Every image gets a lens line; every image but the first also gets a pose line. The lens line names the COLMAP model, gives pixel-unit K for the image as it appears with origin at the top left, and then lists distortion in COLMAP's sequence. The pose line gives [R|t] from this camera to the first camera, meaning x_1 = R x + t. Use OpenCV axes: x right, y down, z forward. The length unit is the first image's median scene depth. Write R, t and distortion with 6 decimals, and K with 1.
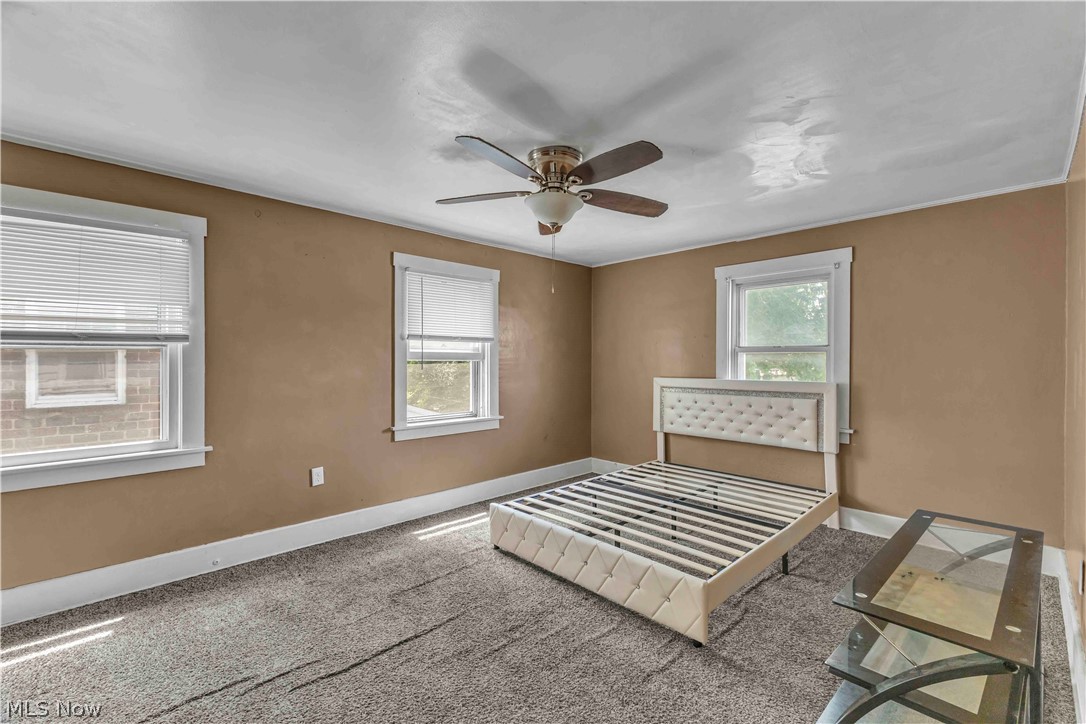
lens RADIAL K [[468.4, 0, 548.0], [0, 468.4, 356.1], [0, 0, 1]] dist [0.013493, -0.002192]
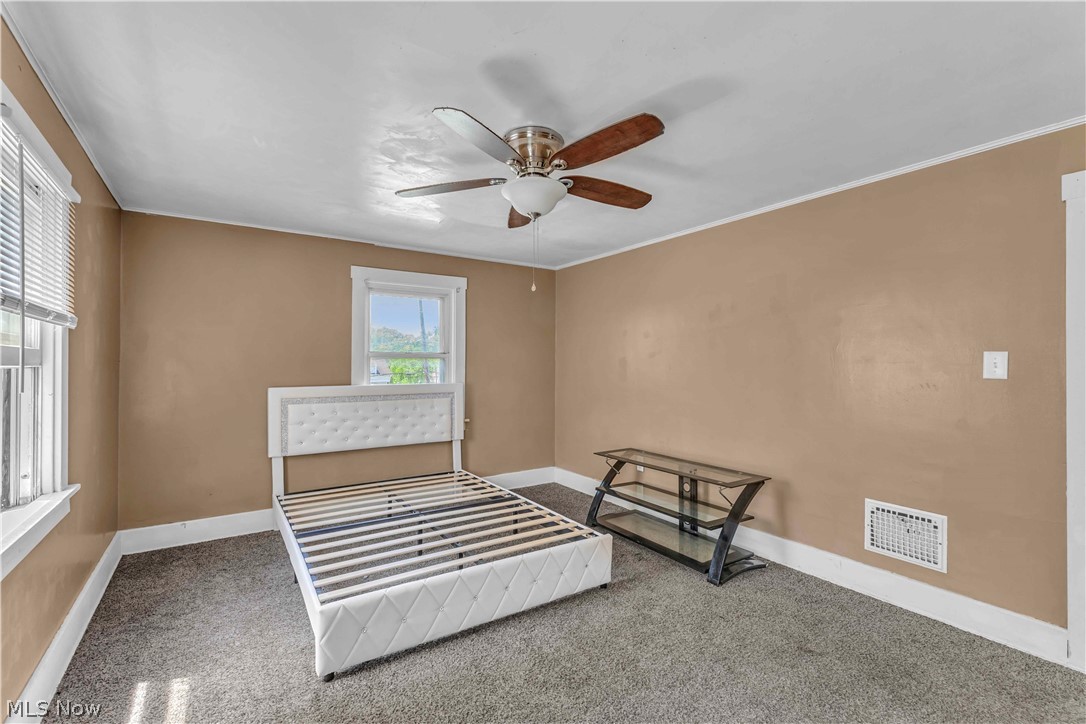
lens RADIAL K [[468.4, 0, 532.8], [0, 468.4, 362.3], [0, 0, 1]] dist [0.013493, -0.002192]
pose [[0.200272, 0.004949, 0.979728, -0.569028], [-0.008063, 0.999962, -0.003403, 0.003111], [-0.979707, -0.007218, 0.200304, 0.545245]]
